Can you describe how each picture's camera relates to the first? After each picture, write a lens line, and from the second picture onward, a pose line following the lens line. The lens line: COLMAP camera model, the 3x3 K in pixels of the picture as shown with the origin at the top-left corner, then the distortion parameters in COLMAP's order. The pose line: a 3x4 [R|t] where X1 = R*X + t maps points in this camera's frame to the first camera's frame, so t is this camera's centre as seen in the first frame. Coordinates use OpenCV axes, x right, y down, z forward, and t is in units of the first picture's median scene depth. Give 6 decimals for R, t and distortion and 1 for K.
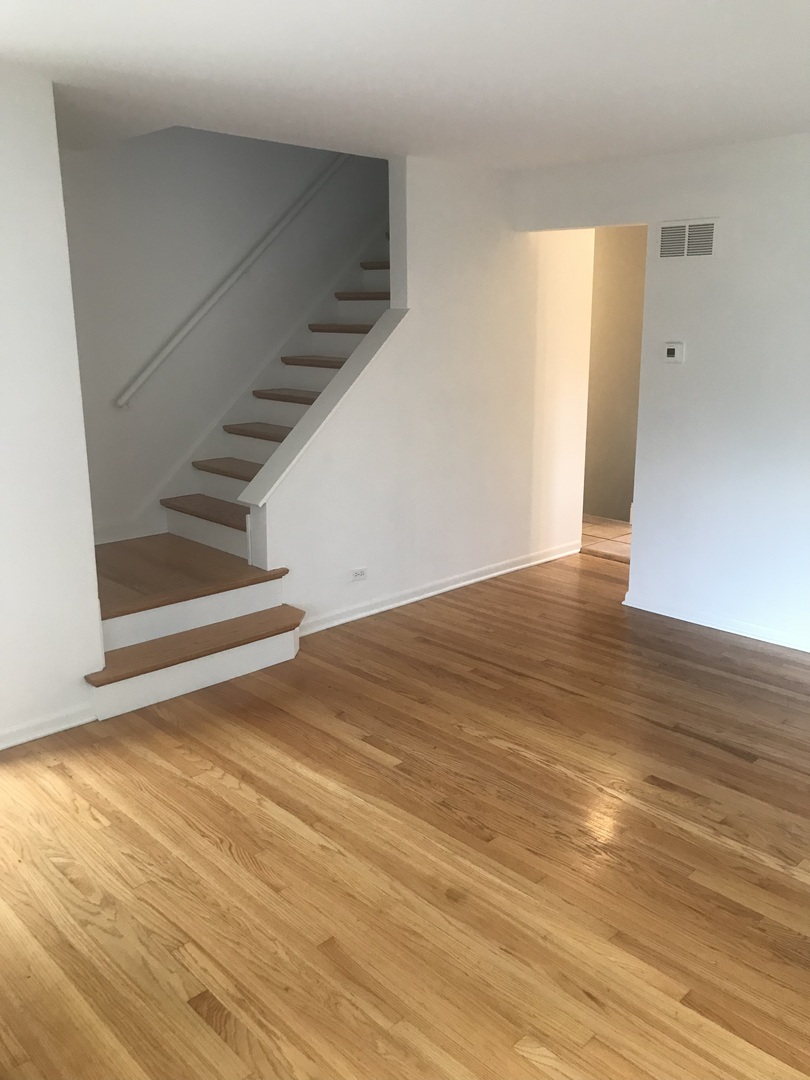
lens RADIAL K [[891.3, 0, 406.1], [0, 891.3, 540.2], [0, 0, 1]] dist [0.009901, 0.001362]
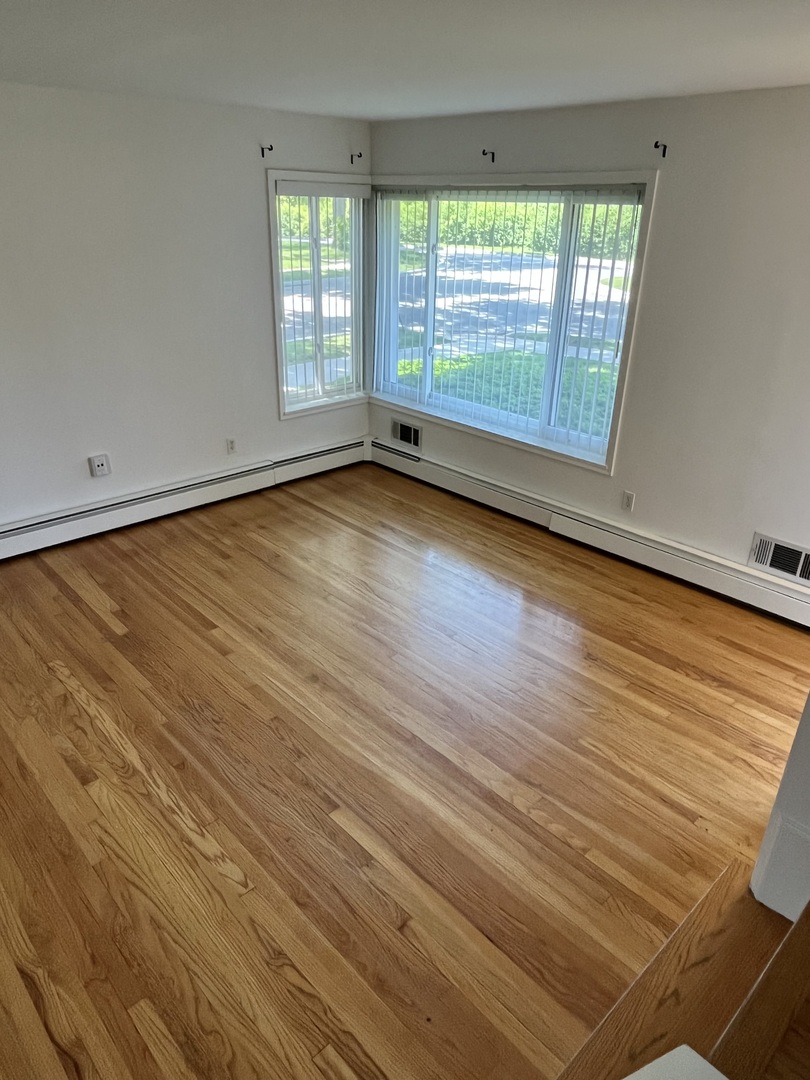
lens RADIAL K [[708.4, 0, 403.8], [0, 708.4, 539.7], [0, 0, 1]] dist [-0.003070, 0.000272]
pose [[-0.999662, -0.025571, -0.004616, -0.076357], [-0.022733, 0.774607, 0.632035, -0.476750], [-0.012586, 0.631926, -0.774926, 1.492028]]
